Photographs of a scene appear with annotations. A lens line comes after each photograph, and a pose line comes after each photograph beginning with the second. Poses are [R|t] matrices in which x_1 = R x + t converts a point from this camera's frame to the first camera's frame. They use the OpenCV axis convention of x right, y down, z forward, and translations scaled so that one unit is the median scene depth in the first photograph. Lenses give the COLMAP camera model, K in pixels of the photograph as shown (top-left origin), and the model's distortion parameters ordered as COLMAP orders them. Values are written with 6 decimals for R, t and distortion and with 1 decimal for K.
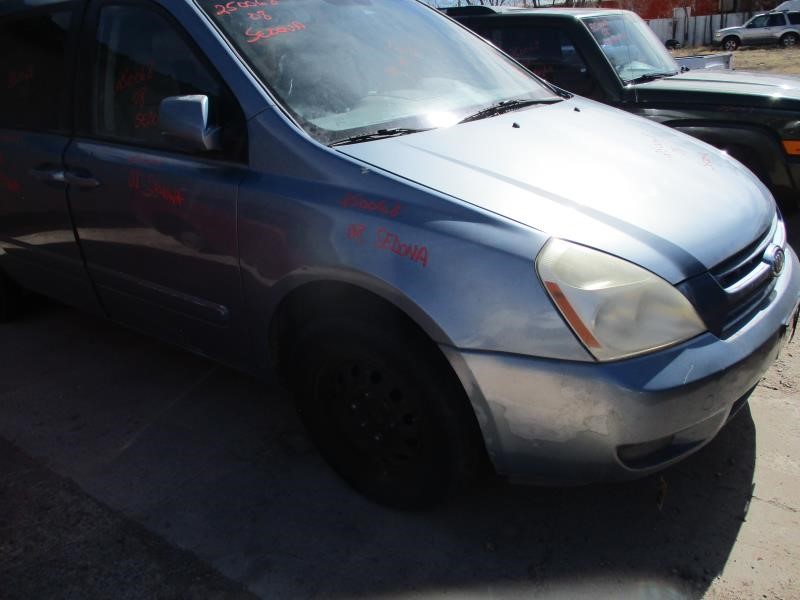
lens RADIAL K [[646.3, 0, 400.0], [0, 646.3, 300.0], [0, 0, 1]] dist [-0.036482, 0.005662]
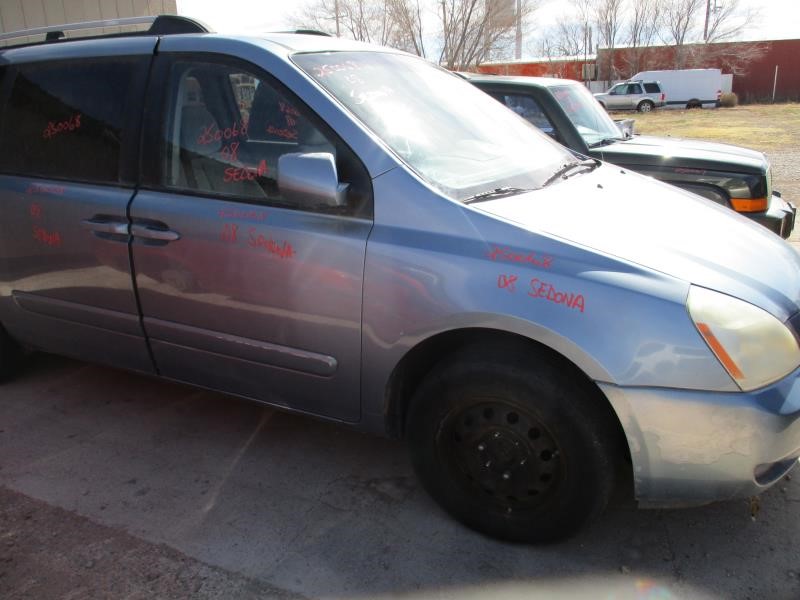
lens RADIAL K [[646.3, 0, 400.0], [0, 646.3, 300.0], [0, 0, 1]] dist [-0.036482, 0.005662]
pose [[0.984613, -0.016976, 0.173924, -0.379202], [0.030659, 0.996614, -0.076294, 0.001295], [-0.172040, 0.080453, 0.981799, -0.026879]]
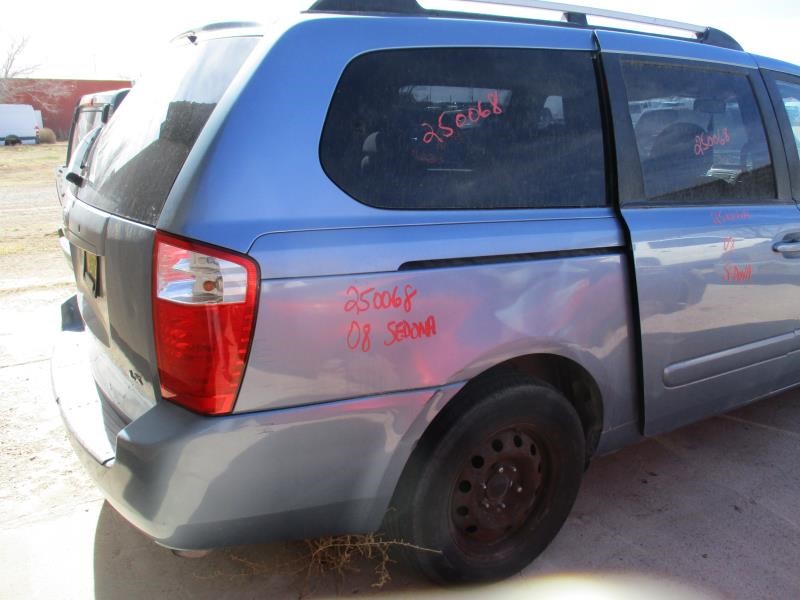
lens RADIAL K [[646.3, 0, 400.0], [0, 646.3, 300.0], [0, 0, 1]] dist [-0.036482, 0.005662]
pose [[0.380229, -0.180459, 0.907117, -2.038351], [0.315973, 0.947116, 0.055972, -0.440974], [-0.869245, 0.265342, 0.417141, 1.409051]]
